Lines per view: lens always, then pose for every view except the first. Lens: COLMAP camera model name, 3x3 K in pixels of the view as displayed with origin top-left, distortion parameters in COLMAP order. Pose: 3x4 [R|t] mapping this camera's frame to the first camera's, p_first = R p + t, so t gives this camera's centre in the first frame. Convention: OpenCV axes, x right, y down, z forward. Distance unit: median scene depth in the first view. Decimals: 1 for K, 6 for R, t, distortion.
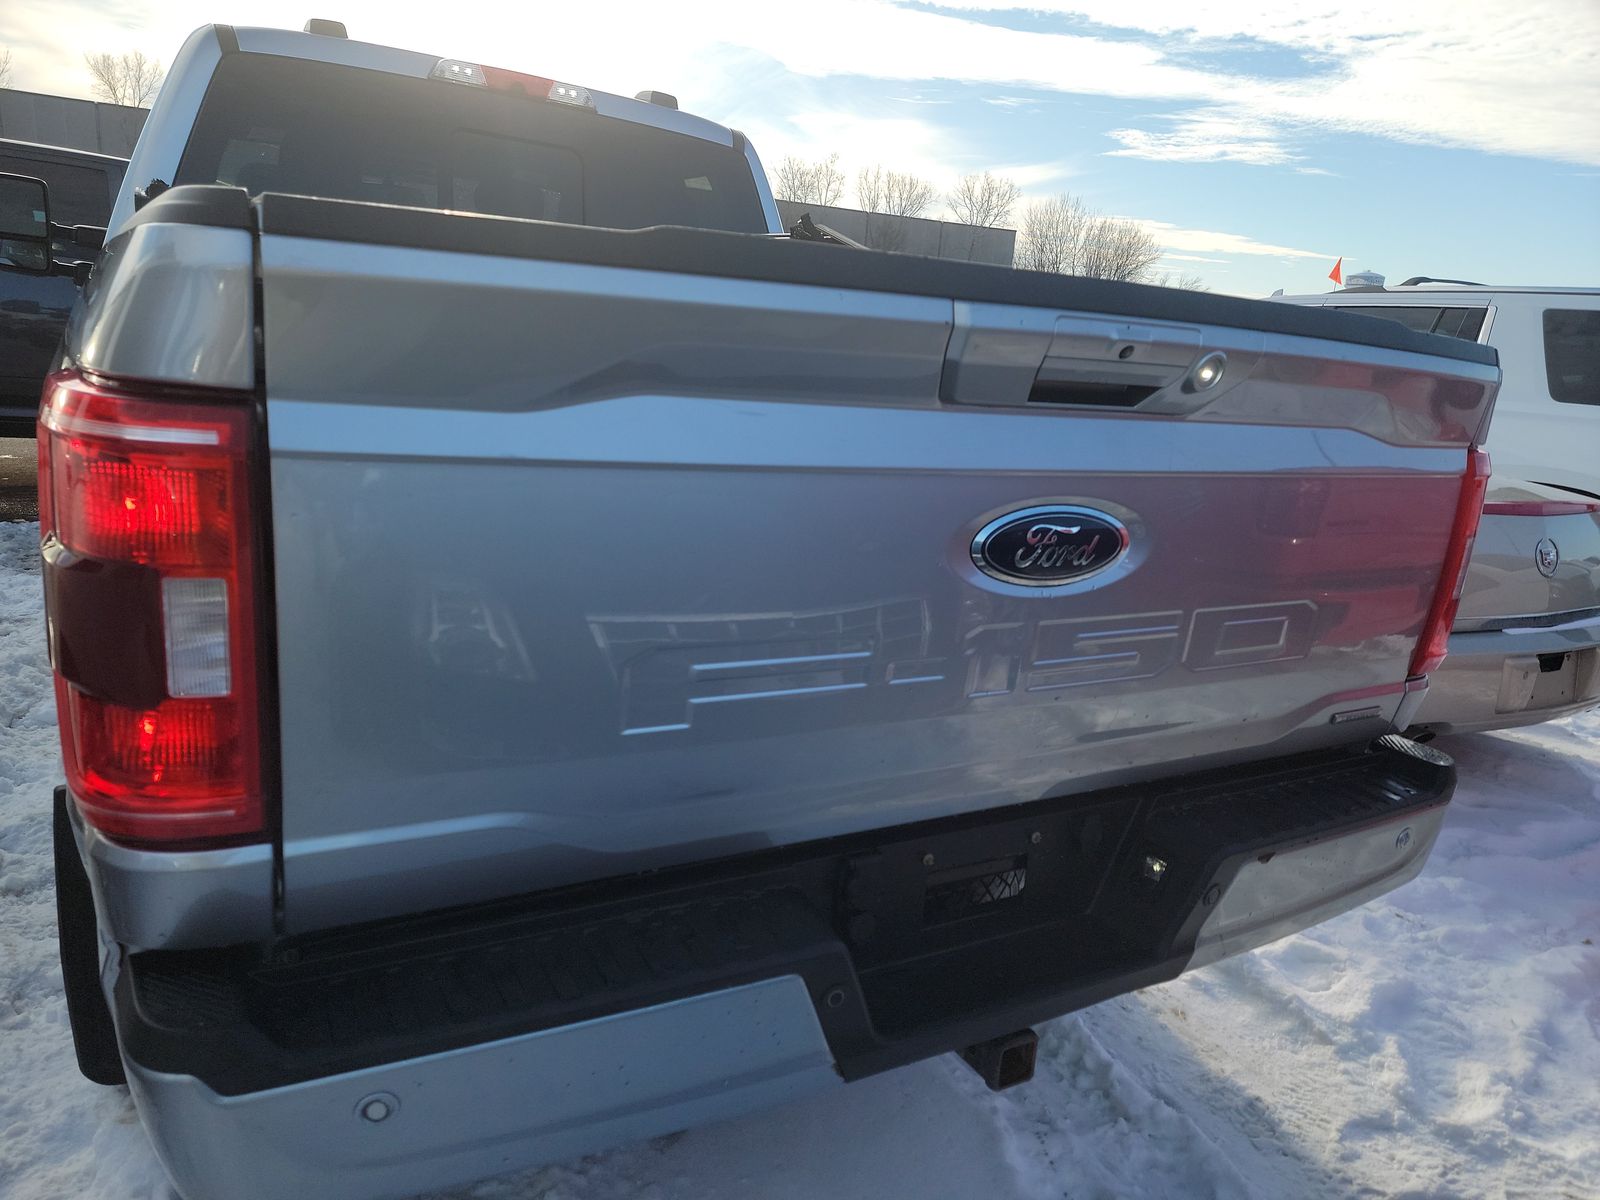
lens RADIAL K [[1119.1, 0, 801.4], [0, 1119.1, 605.3], [0, 0, 1]] dist [0.104996, -0.090624]
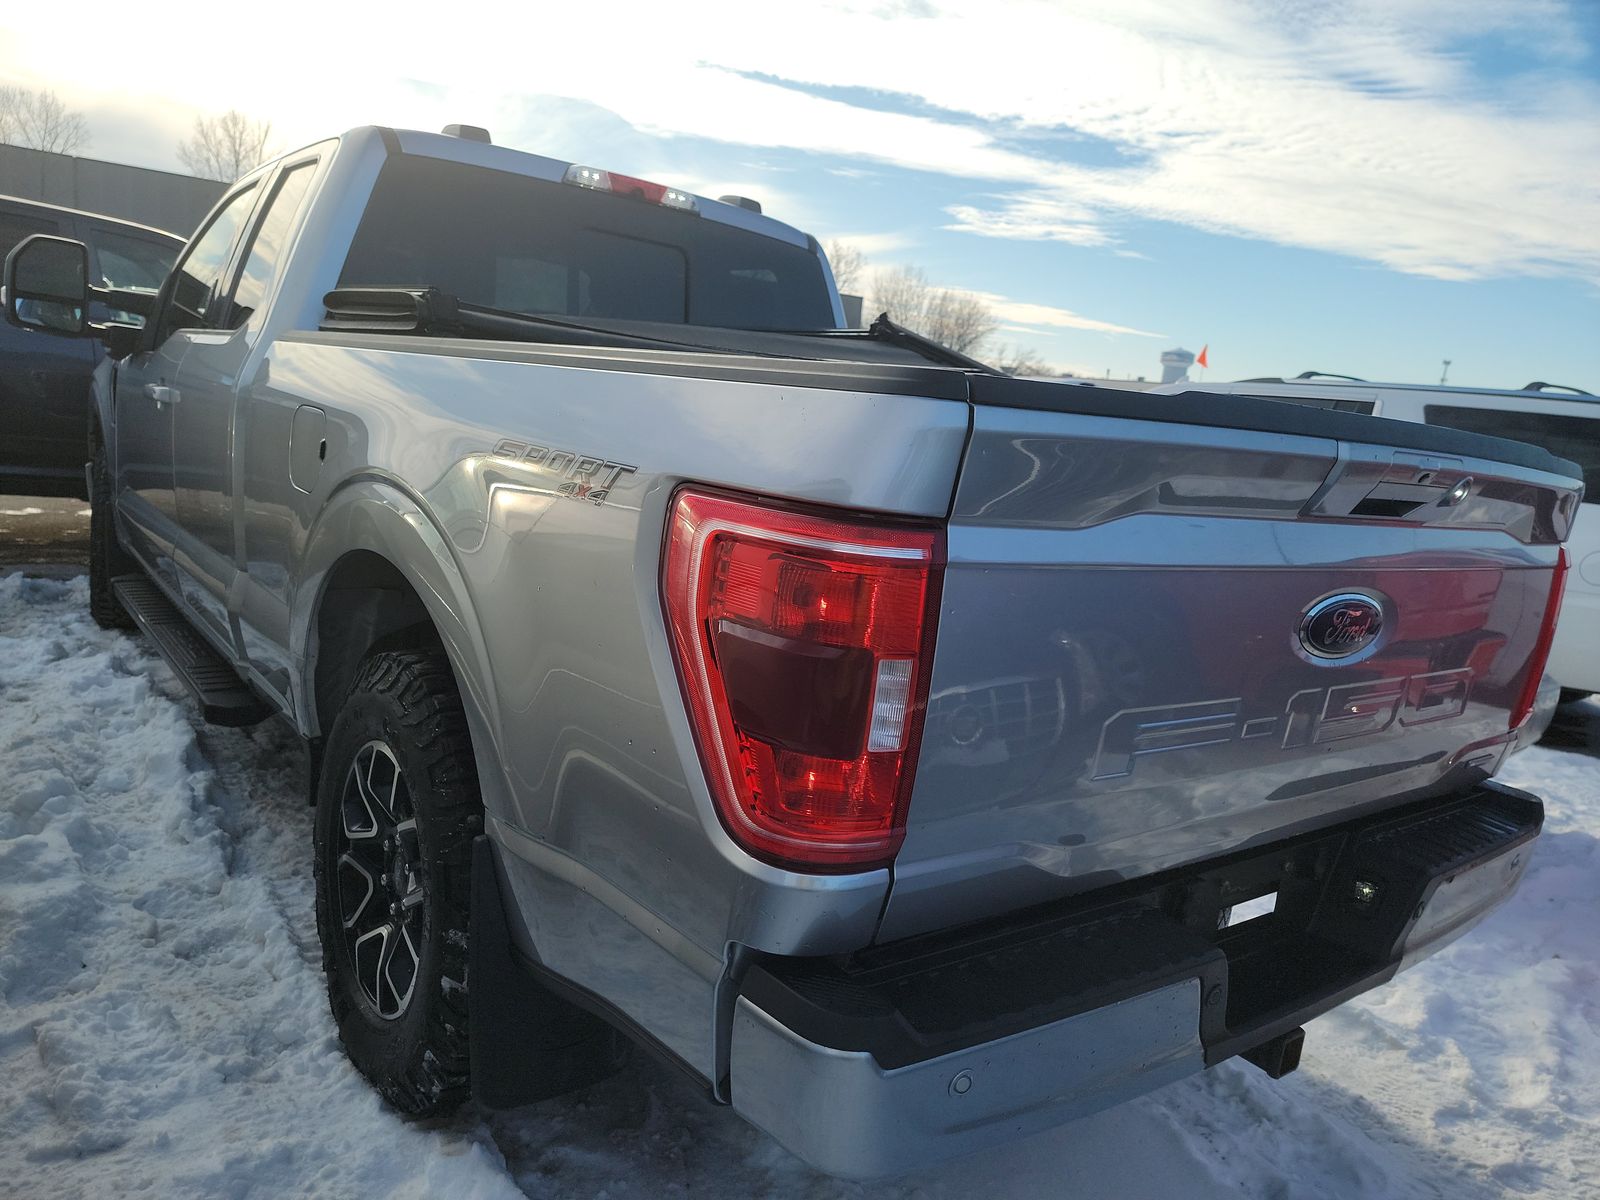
lens RADIAL K [[1137.3, 0, 799.6], [0, 1137.3, 601.4], [0, 0, 1]] dist [0.071505, -0.067440]
pose [[0.991571, 0.004534, 0.129484, -0.313961], [0.002362, 0.998589, -0.053055, -0.008232], [-0.129542, 0.052914, 0.990161, -0.107611]]
